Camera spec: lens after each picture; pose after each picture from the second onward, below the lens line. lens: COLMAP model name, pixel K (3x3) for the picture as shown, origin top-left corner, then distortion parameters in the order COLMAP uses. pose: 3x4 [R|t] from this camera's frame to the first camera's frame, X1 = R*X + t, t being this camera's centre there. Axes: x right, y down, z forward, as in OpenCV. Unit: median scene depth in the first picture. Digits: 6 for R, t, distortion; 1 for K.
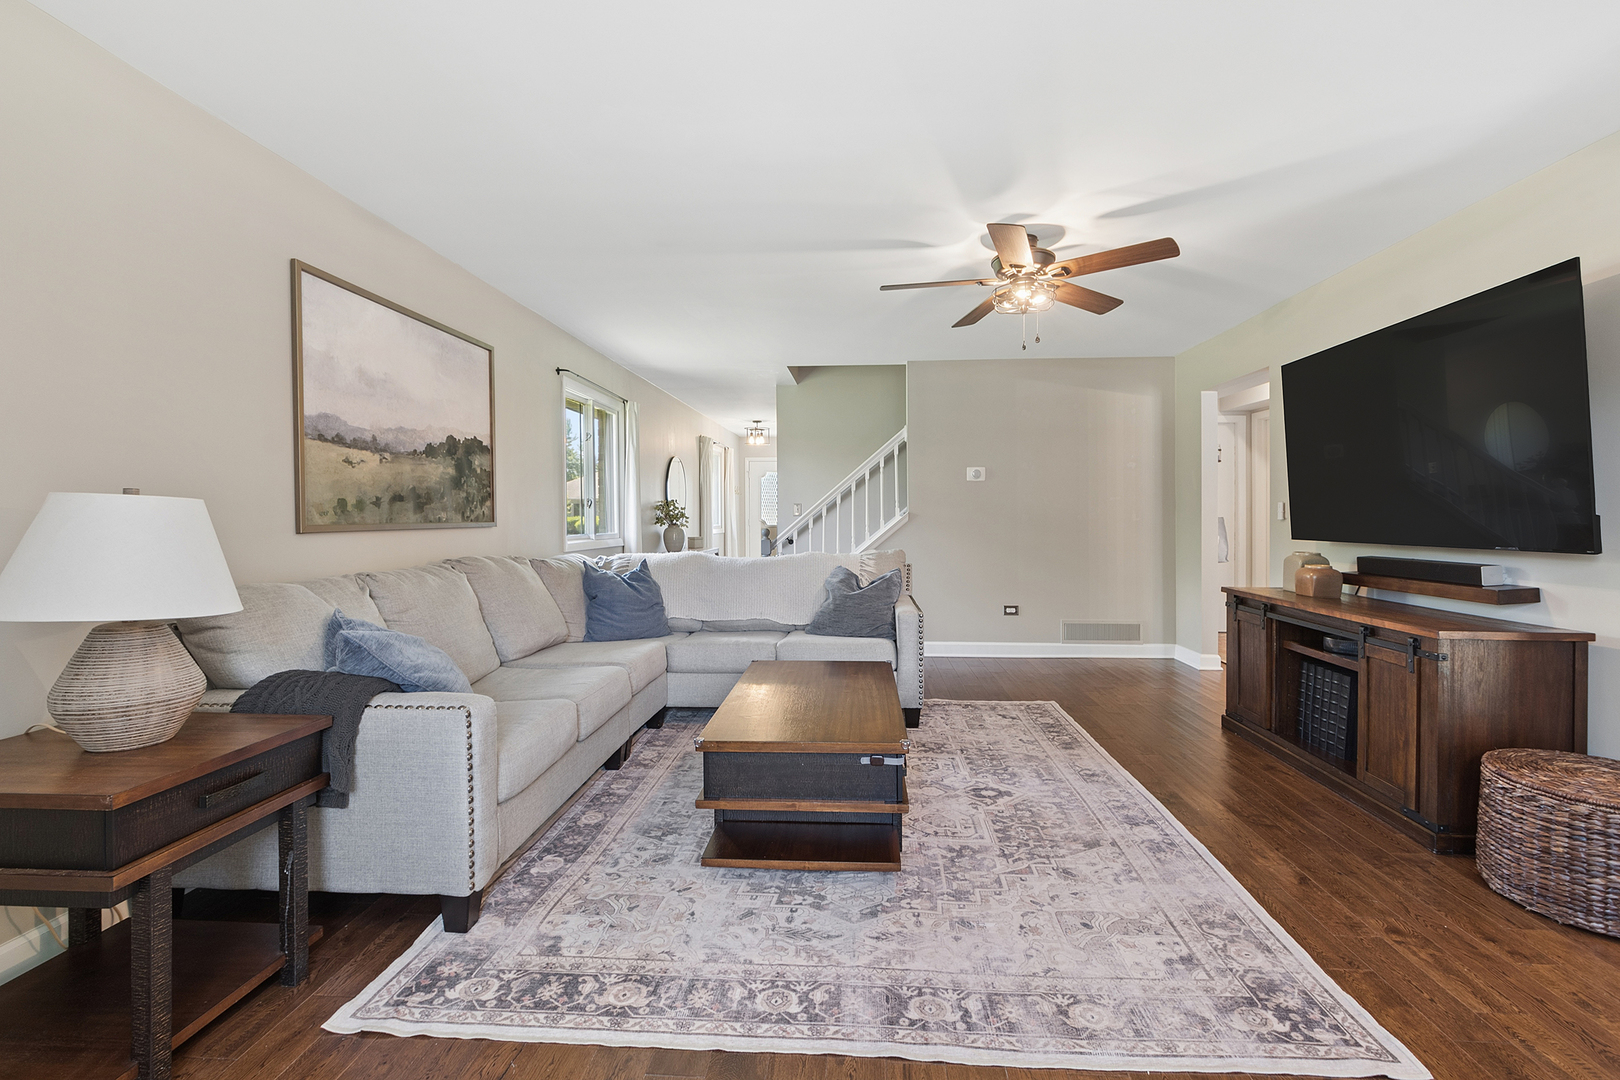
lens RADIAL K [[726.1, 0, 825.4], [0, 726.1, 527.1], [0, 0, 1]] dist [0.003616, -0.003003]
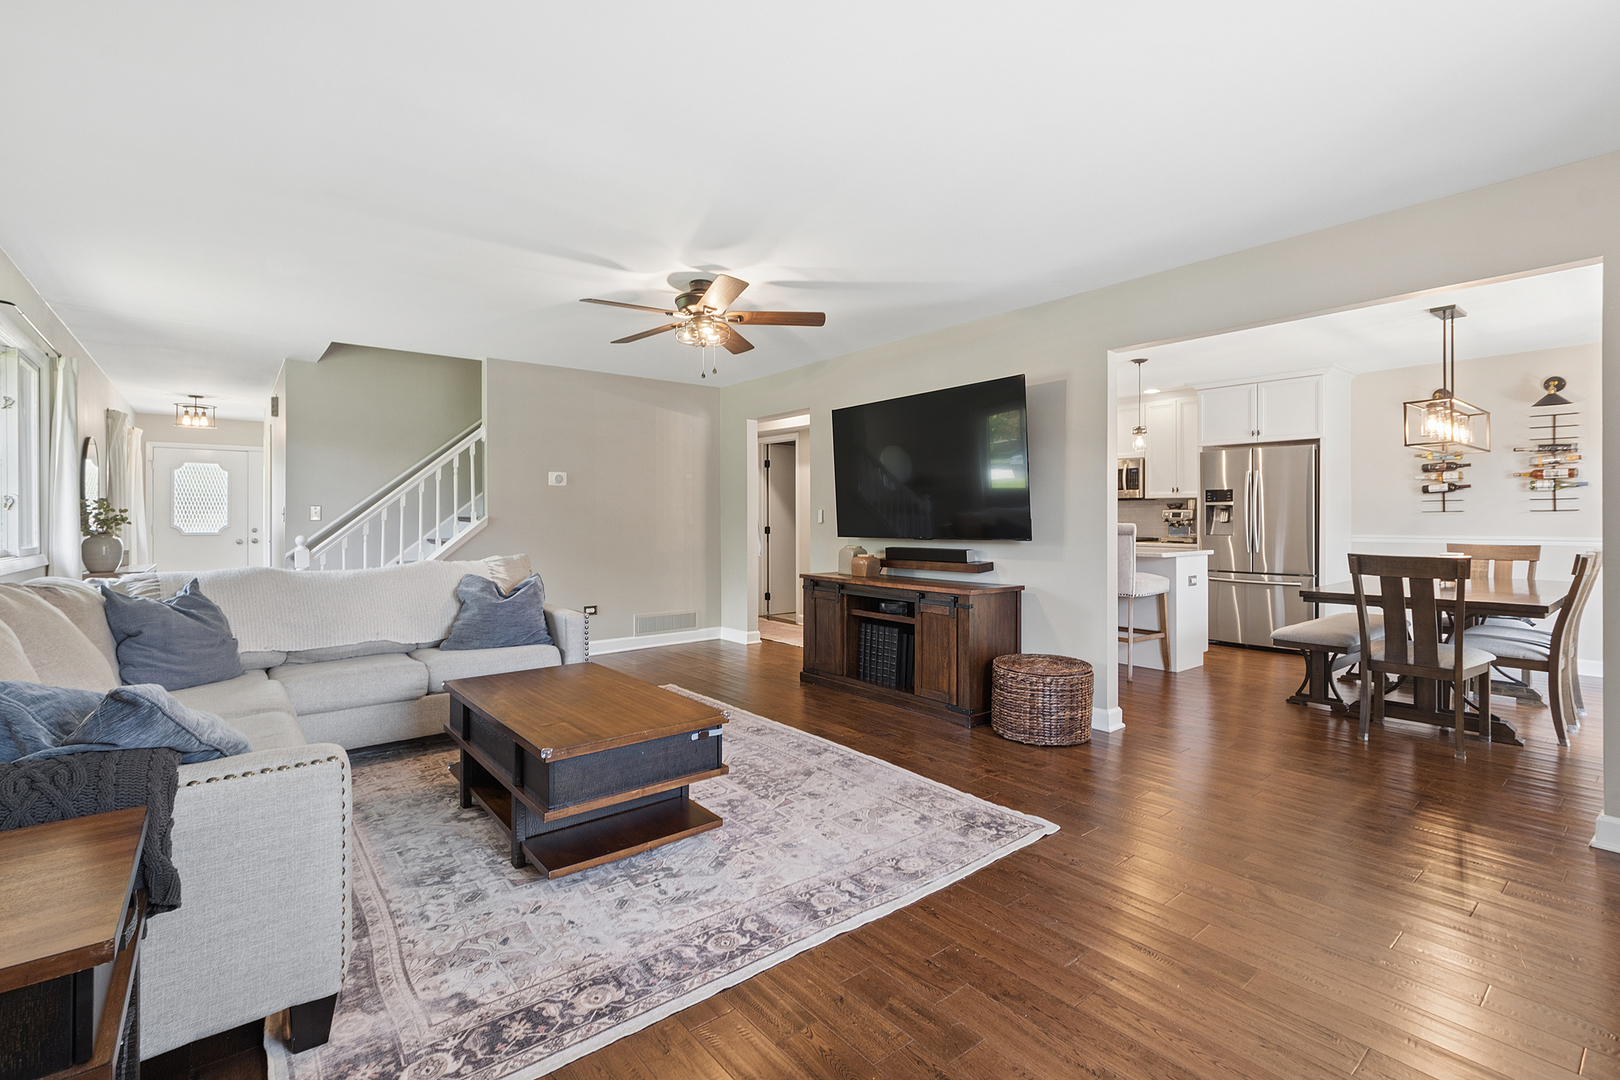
lens RADIAL K [[726.1, 0, 803.2], [0, 726.1, 519.5], [0, 0, 1]] dist [0.003616, -0.003003]
pose [[0.744666, -0.001774, 0.667435, -0.420552], [0.012340, 0.999862, -0.011111, -0.001175], [-0.667323, 0.016510, 0.744585, 0.029537]]
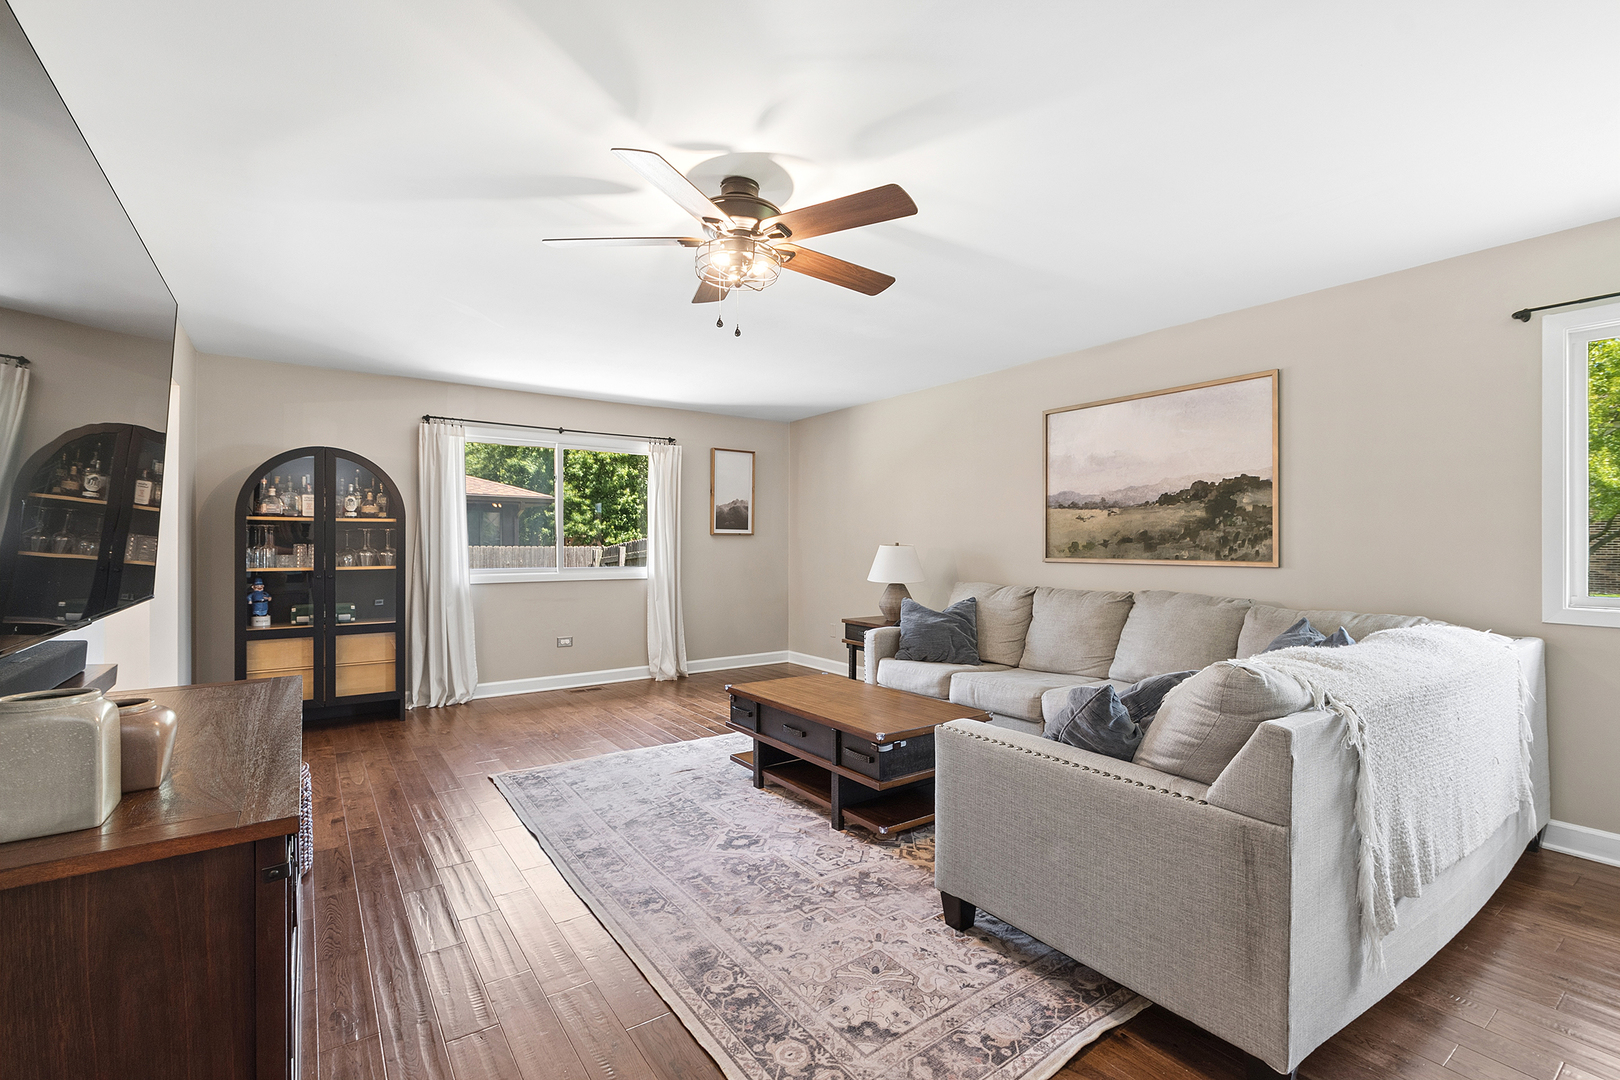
lens RADIAL K [[726.1, 0, 818.3], [0, 726.1, 542.1], [0, 0, 1]] dist [0.003616, -0.003003]
pose [[-0.776918, -0.001745, -0.629600, 0.750552], [-0.012587, 0.999839, 0.012762, -0.049084], [0.629477, 0.017840, -0.776815, 1.798173]]
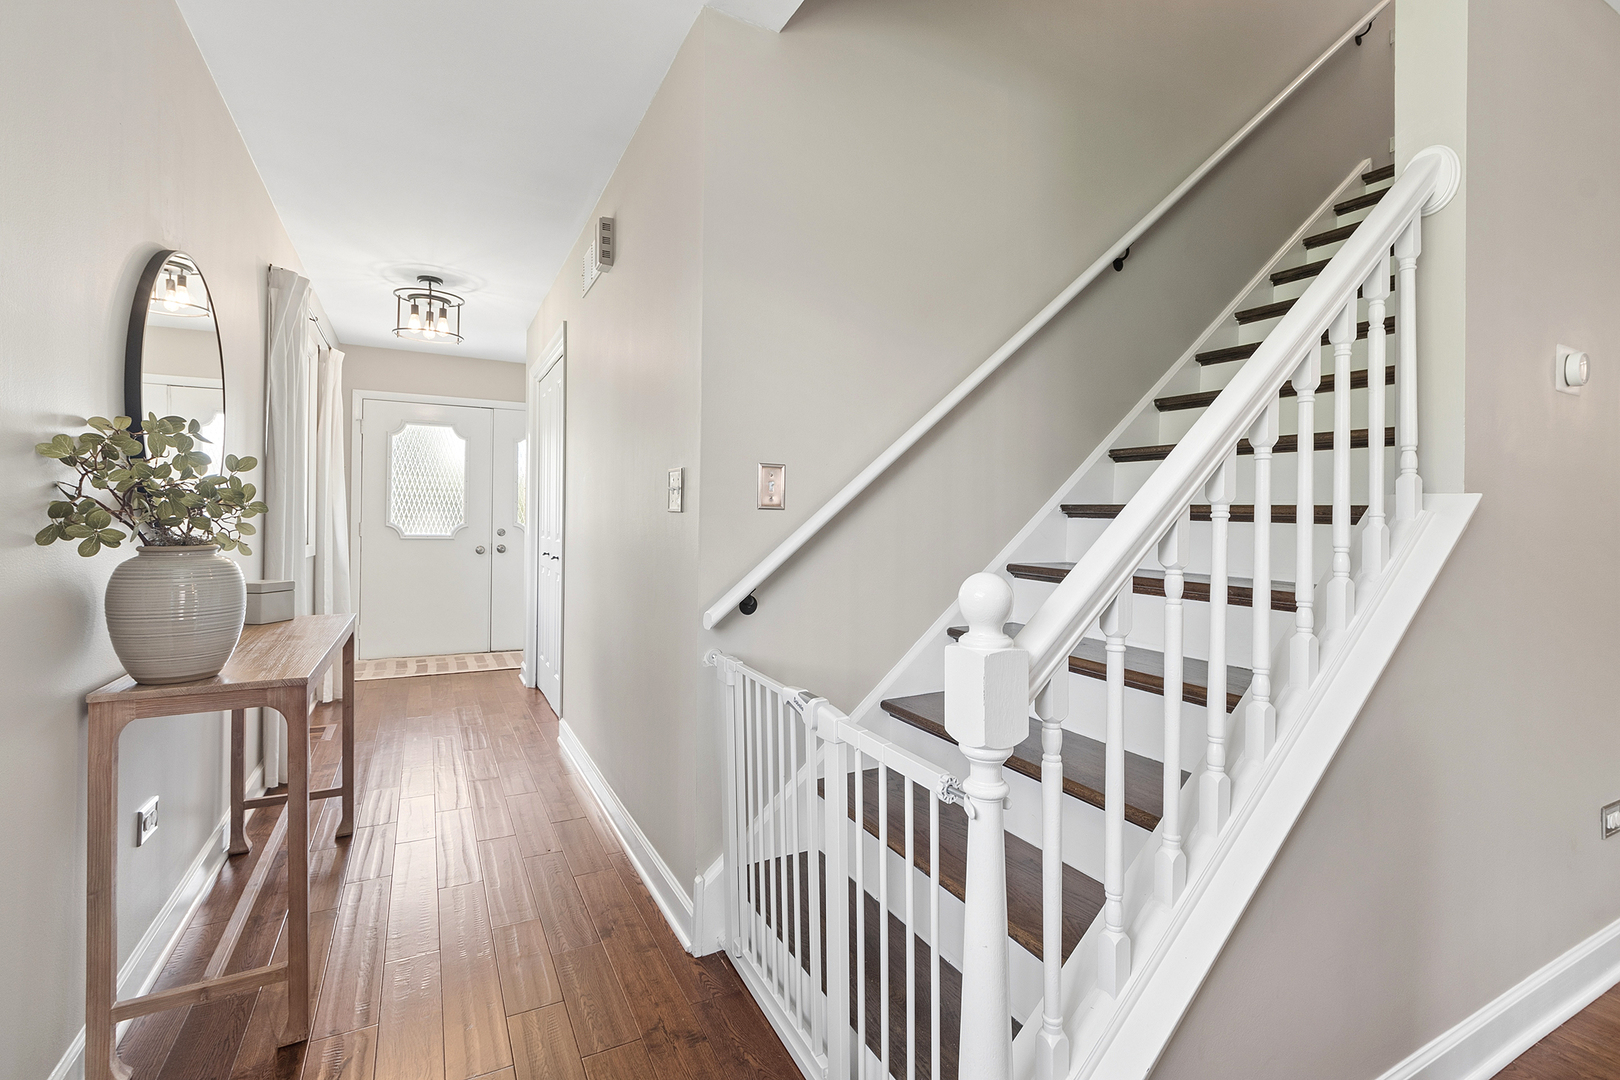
lens RADIAL K [[726.1, 0, 819.5], [0, 726.1, 526.1], [0, 0, 1]] dist [0.003616, -0.003003]
pose [[0.850839, 0.007063, 0.525378, -0.395905], [-0.001362, 0.999936, -0.011237, -0.014784], [-0.525424, 0.008846, 0.850795, 1.783123]]
